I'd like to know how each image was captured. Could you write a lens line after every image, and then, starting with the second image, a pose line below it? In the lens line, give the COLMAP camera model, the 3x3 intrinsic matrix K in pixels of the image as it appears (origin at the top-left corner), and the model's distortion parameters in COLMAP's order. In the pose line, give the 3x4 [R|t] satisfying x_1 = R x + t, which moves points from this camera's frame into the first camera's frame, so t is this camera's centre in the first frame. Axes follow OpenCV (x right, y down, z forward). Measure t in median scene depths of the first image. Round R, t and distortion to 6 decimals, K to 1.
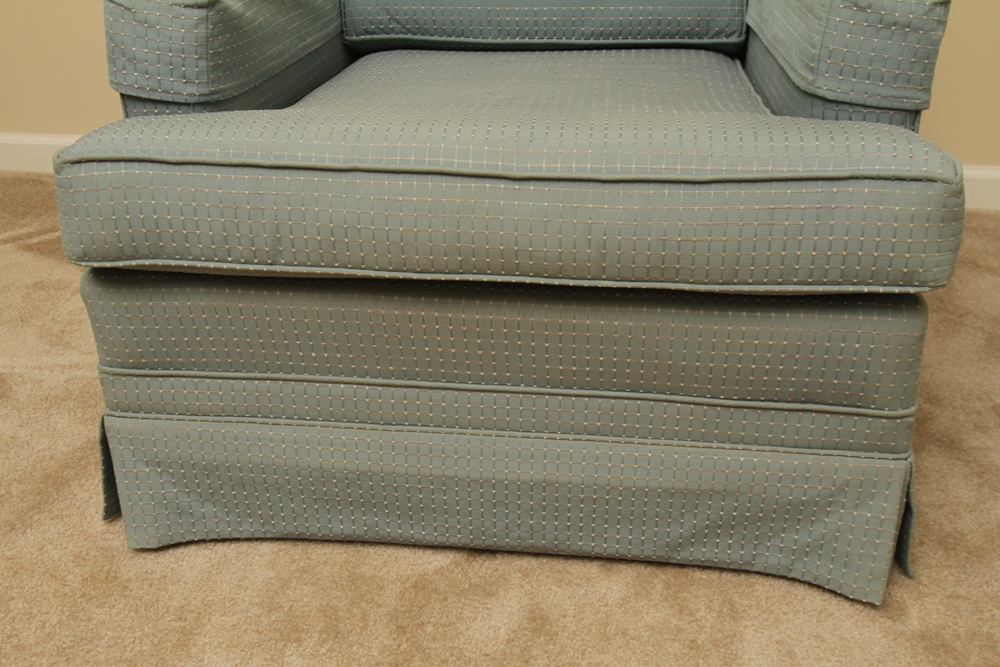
lens RADIAL K [[1073.6, 0, 491.6], [0, 1073.6, 341.1], [0, 0, 1]] dist [-0.045900, 0.000000]
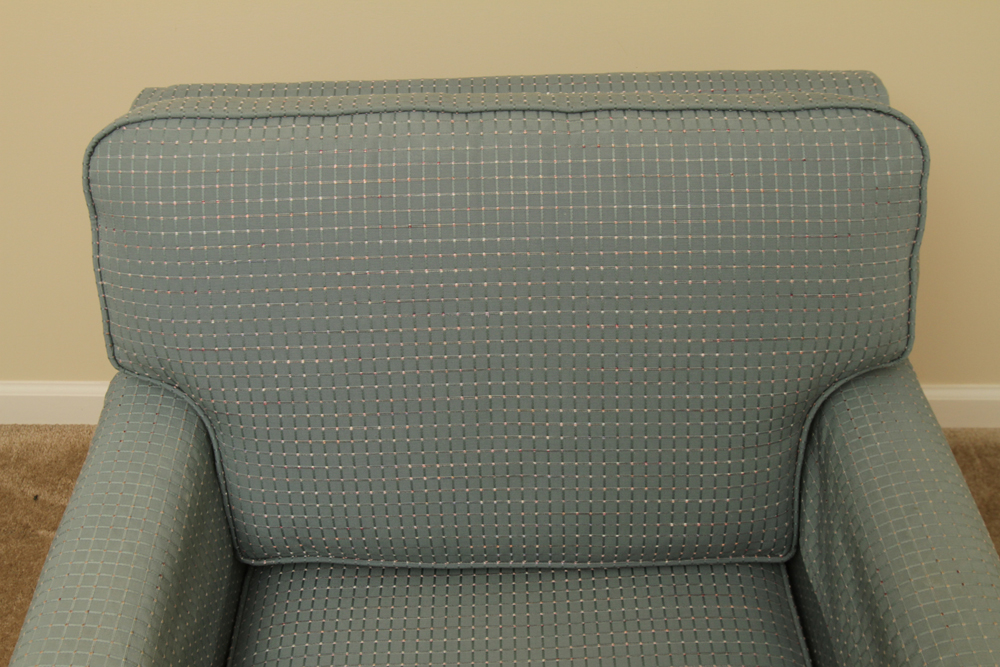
lens RADIAL K [[1217.4, 0, 493.2], [0, 1217.4, 339.2], [0, 0, 1]] dist [-0.038865, 0.000000]
pose [[0.990759, -0.090244, 0.101255, -0.054213], [0.063258, 0.967810, 0.243604, -0.851441], [-0.119979, -0.234947, 0.964575, 0.331825]]
